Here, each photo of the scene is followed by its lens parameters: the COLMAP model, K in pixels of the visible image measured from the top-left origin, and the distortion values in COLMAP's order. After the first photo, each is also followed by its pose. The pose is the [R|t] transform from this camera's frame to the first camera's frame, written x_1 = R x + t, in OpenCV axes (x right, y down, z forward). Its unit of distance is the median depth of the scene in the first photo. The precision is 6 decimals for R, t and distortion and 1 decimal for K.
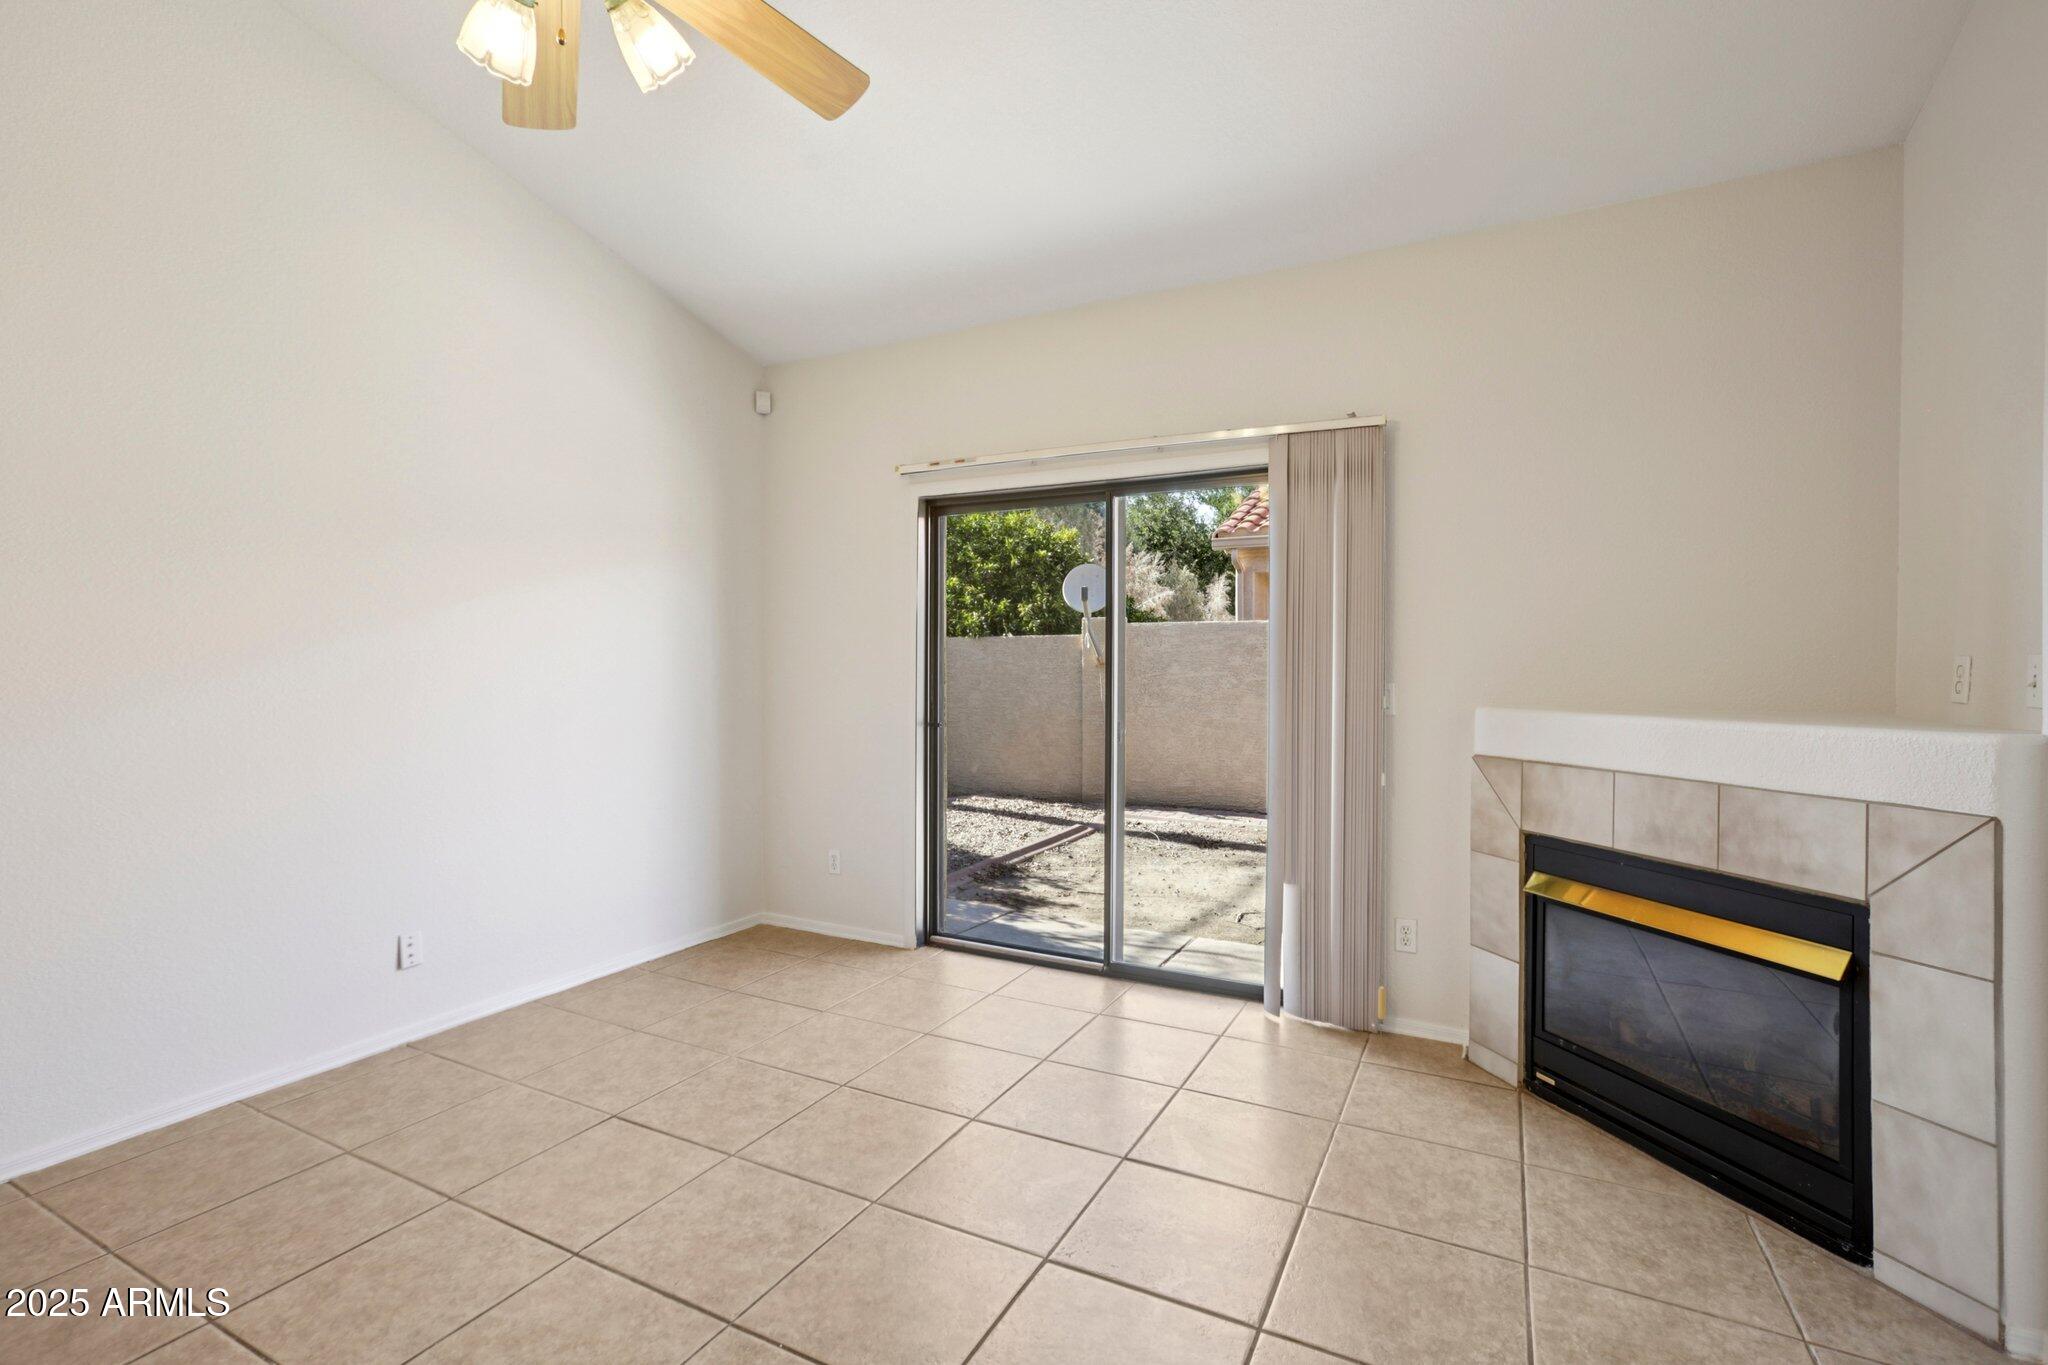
lens RADIAL K [[917.7, 0, 1027.7], [0, 917.7, 658.7], [0, 0, 1]] dist [-0.025183, 0.000196]
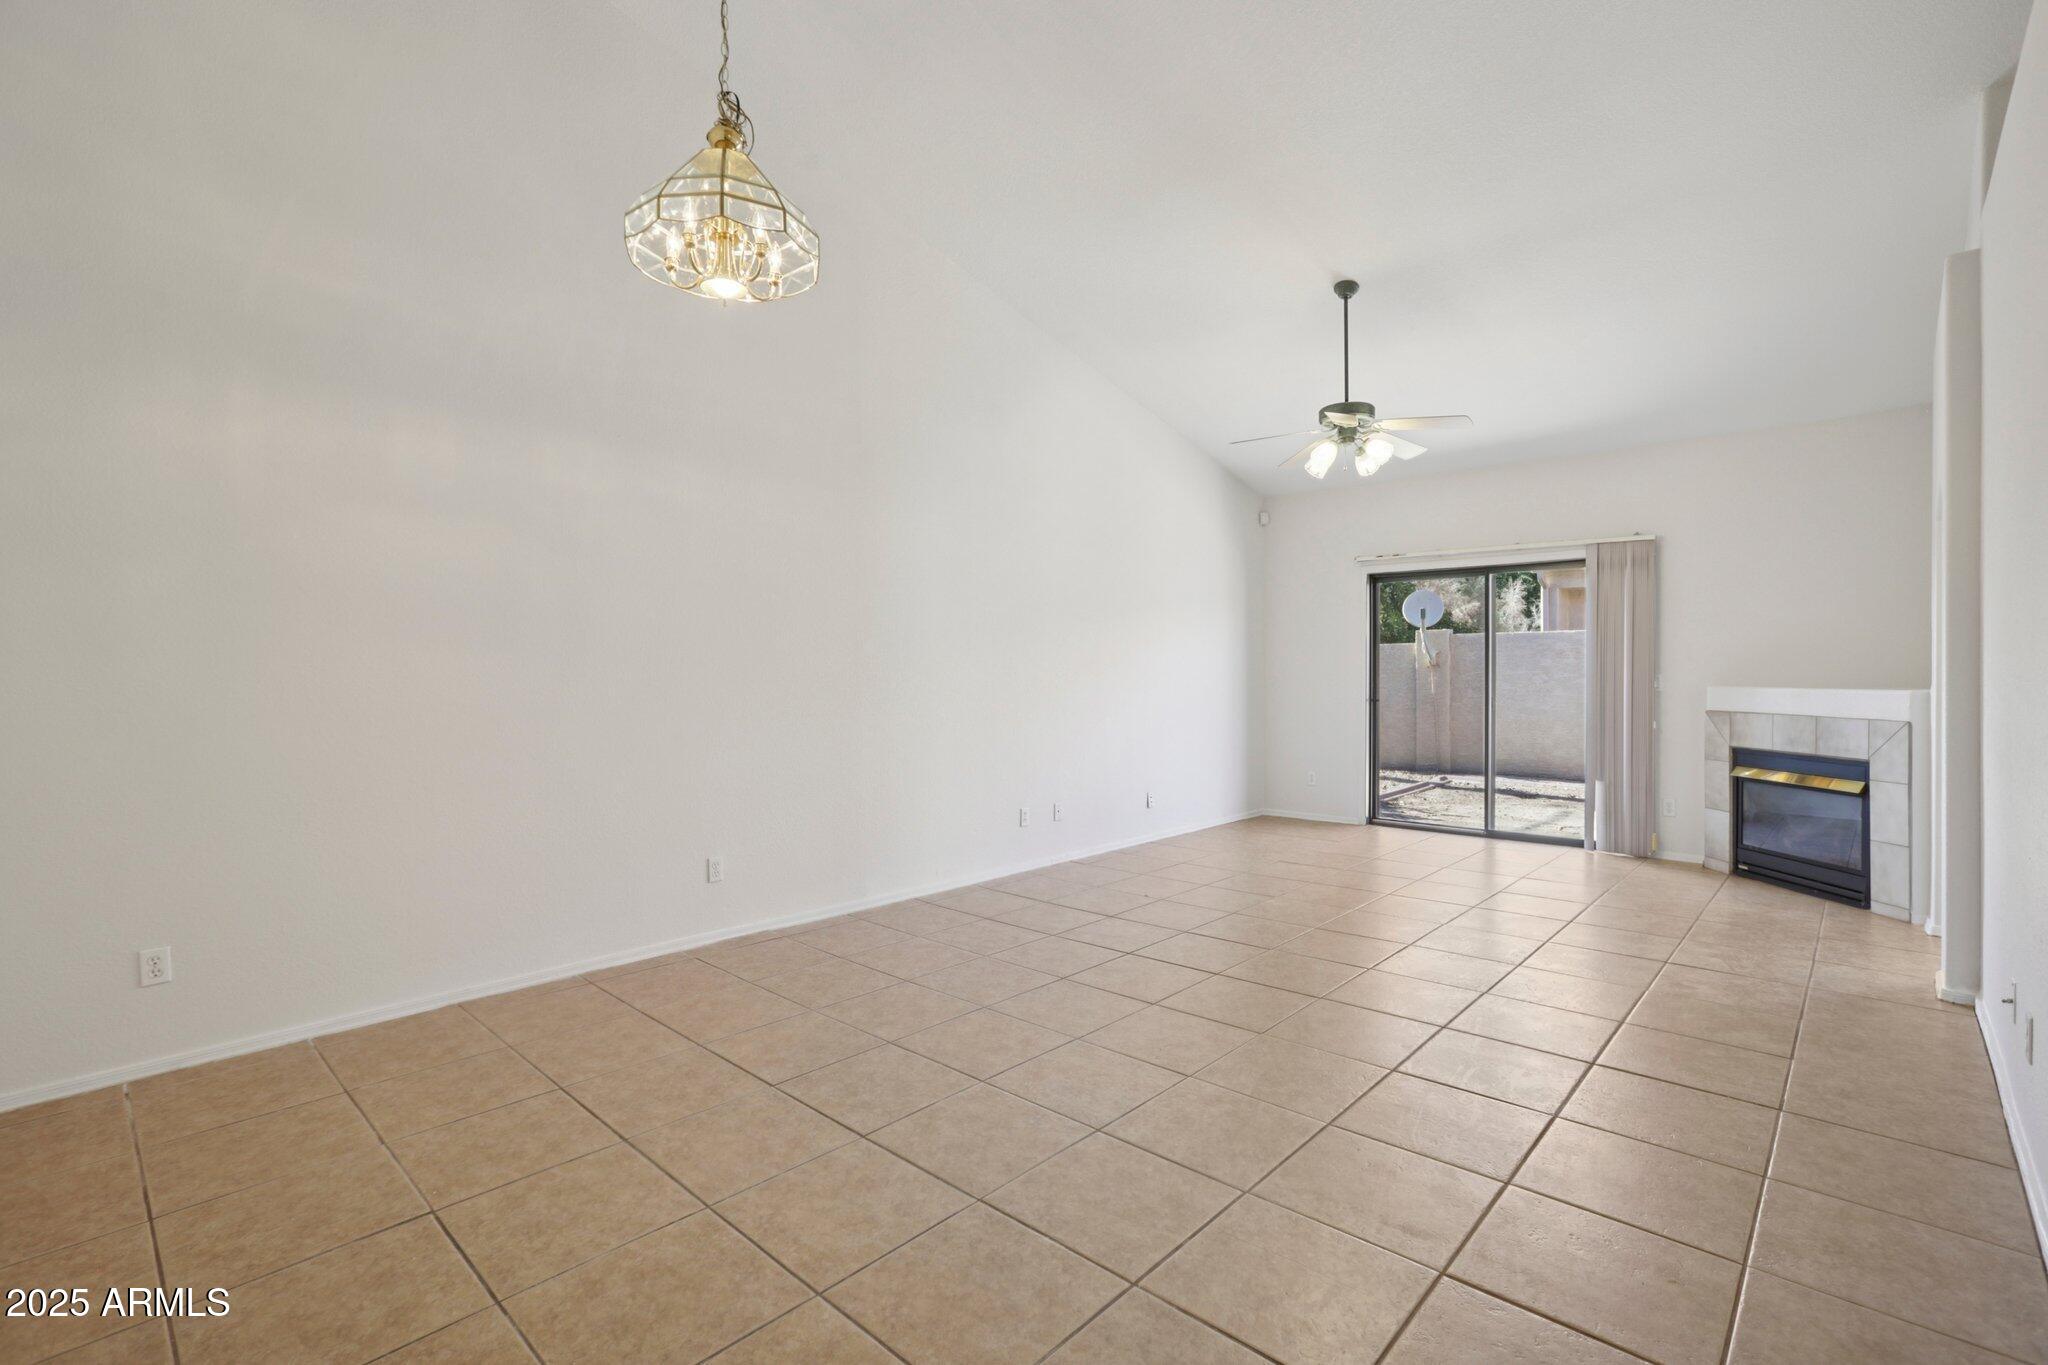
lens RADIAL K [[917.7, 0, 1018.1], [0, 917.7, 670.9], [0, 0, 1]] dist [-0.025183, 0.000196]
pose [[0.961416, -0.007527, -0.274994, -0.373554], [0.010232, 0.999912, 0.008402, -0.009392], [0.274907, -0.010892, 0.961409, -1.200880]]
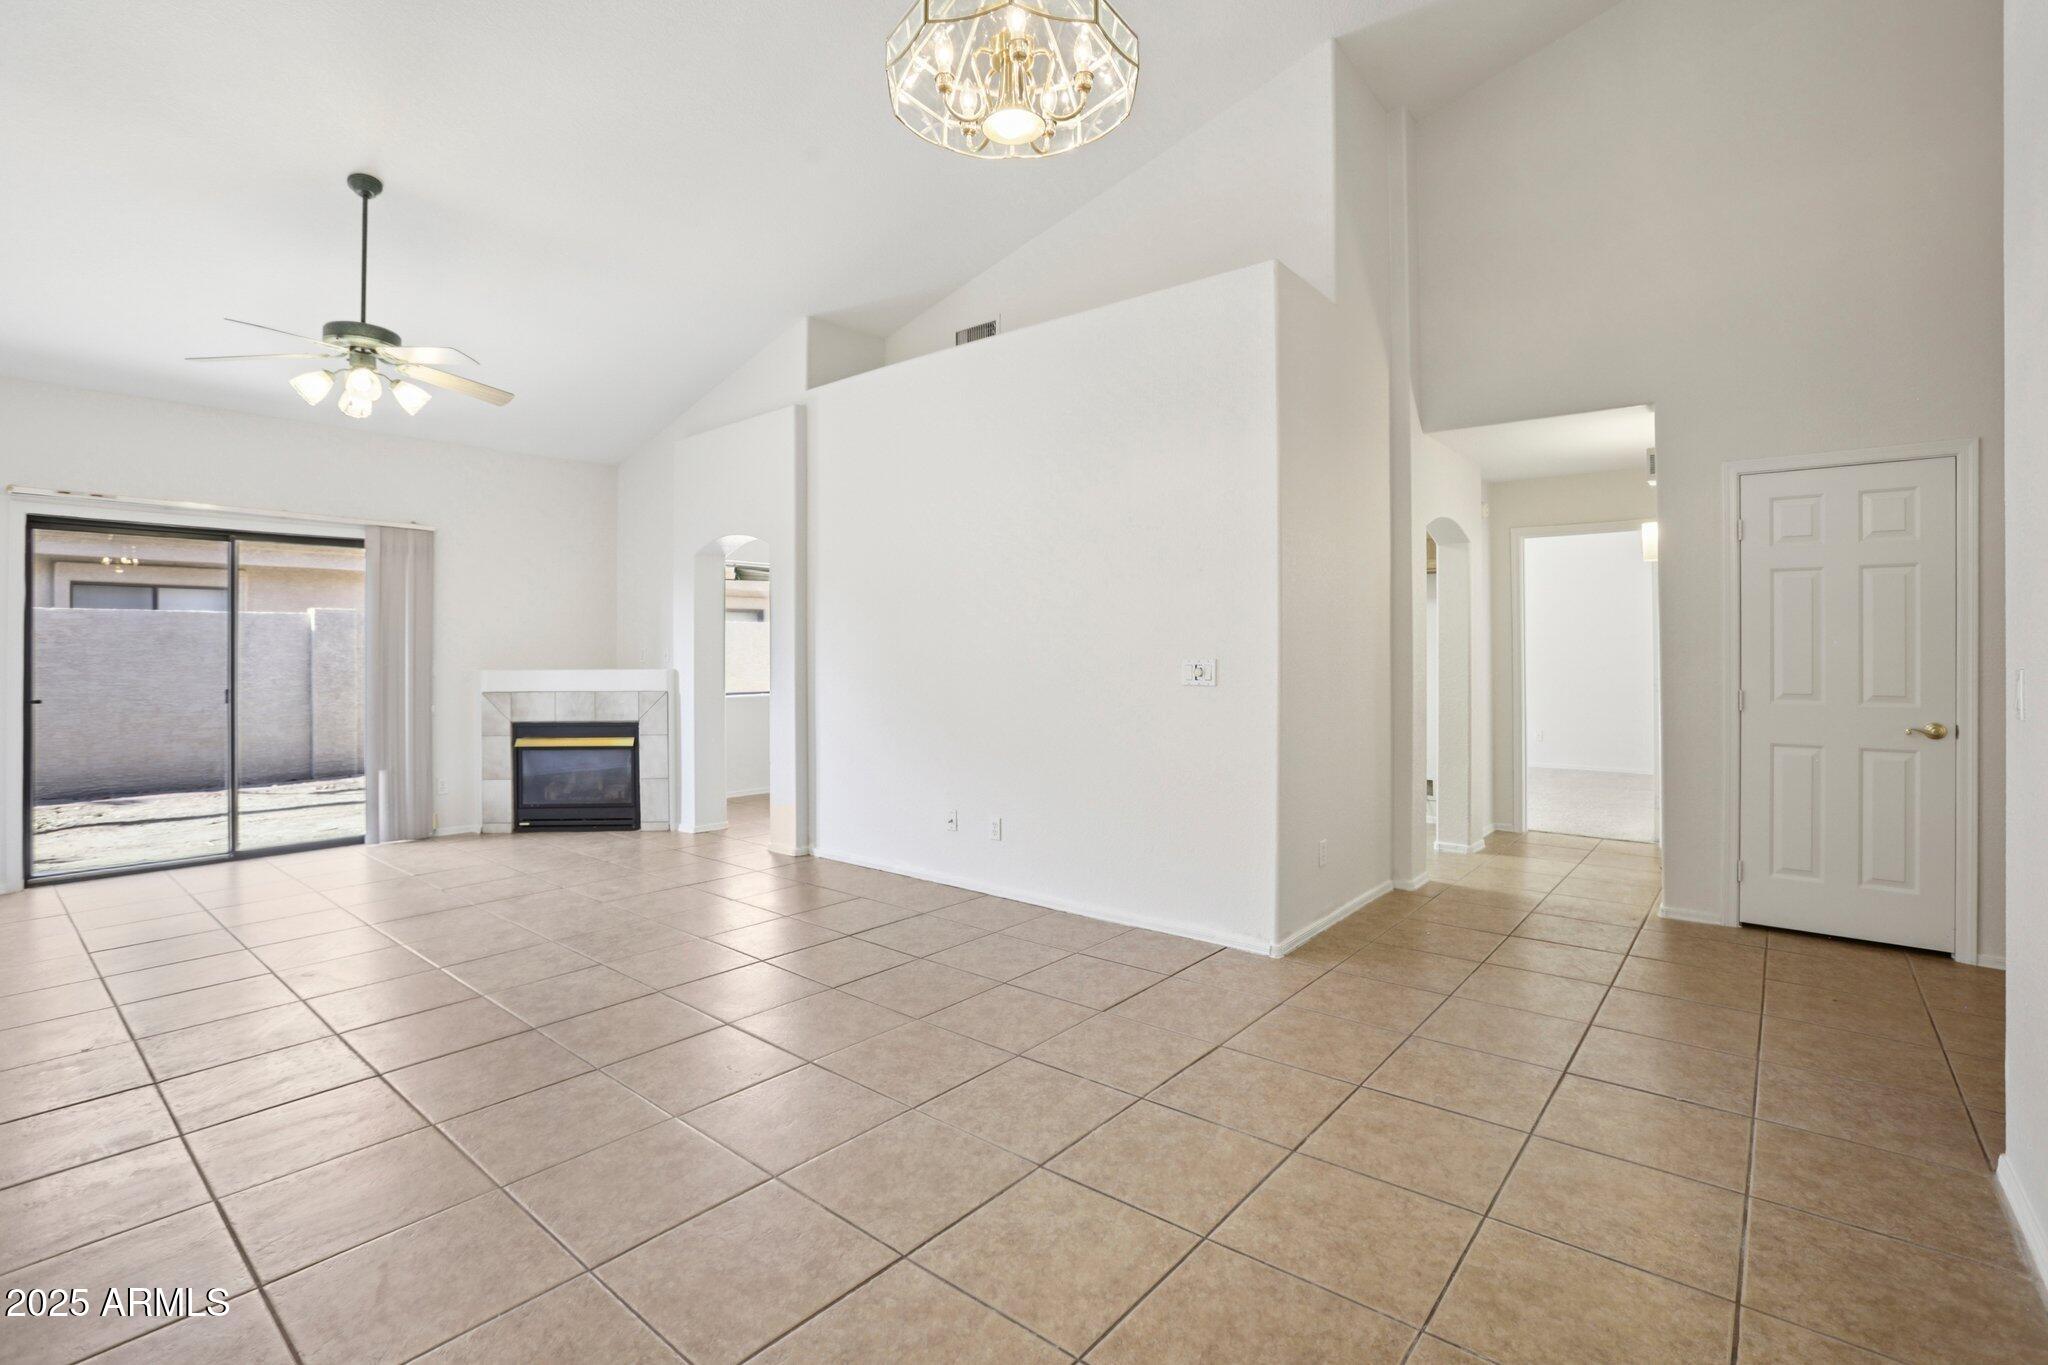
lens RADIAL K [[917.7, 0, 1025.7], [0, 917.7, 670.3], [0, 0, 1]] dist [-0.025183, 0.000196]
pose [[0.236684, -0.026642, 0.971221, -1.242126], [-0.007134, 0.999549, 0.029158, -0.017615], [-0.971560, -0.013829, 0.236388, -0.731276]]
